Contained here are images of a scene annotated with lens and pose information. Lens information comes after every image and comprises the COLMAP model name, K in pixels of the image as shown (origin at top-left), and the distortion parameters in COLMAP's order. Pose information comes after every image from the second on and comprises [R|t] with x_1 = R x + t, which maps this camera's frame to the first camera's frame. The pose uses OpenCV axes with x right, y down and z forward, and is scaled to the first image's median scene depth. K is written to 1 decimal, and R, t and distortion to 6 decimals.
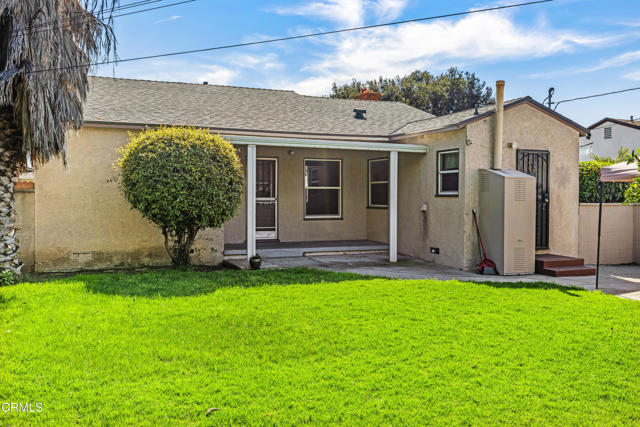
lens RADIAL K [[598.5, 0, 320.0], [0, 598.5, 213.5], [0, 0, 1]] dist [0.006014, 0.003577]
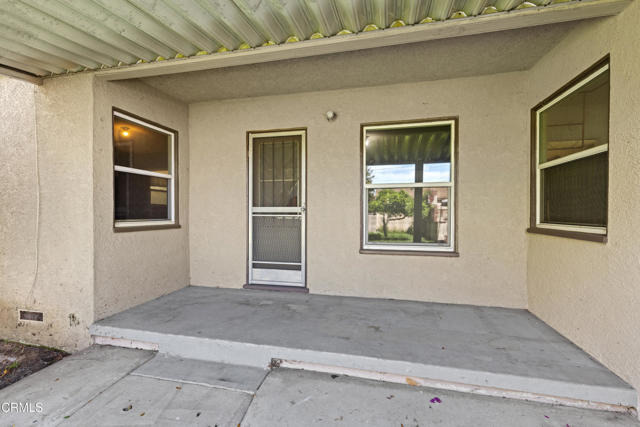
lens RADIAL K [[285.2, 0, 320.0], [0, 285.2, 213.5], [0, 0, 1]] dist [0.001663, 0.000112]
pose [[0.799725, -0.000168, -0.600366, 0.102513], [-0.017016, 0.999592, -0.022946, -0.017992], [0.600125, 0.028567, 0.799396, 0.957367]]
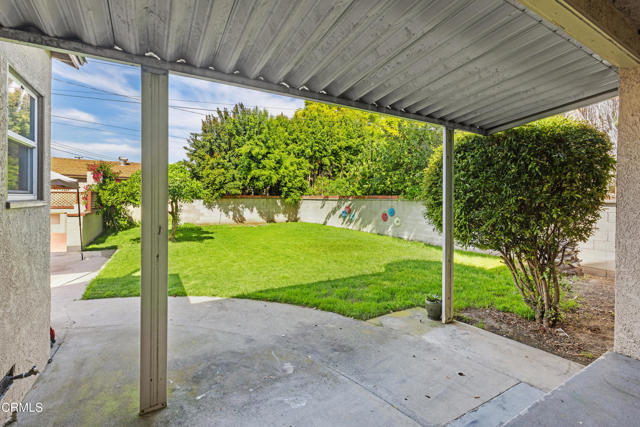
lens RADIAL K [[291.8, 0, 317.4], [0, 291.8, 198.7], [0, 0, 1]] dist [0.001818, -0.000079]
pose [[-0.993677, -0.012739, -0.111553, 0.048939], [-0.016596, 0.999294, 0.033715, -0.045153], [0.111045, 0.035353, -0.993186, 1.227371]]
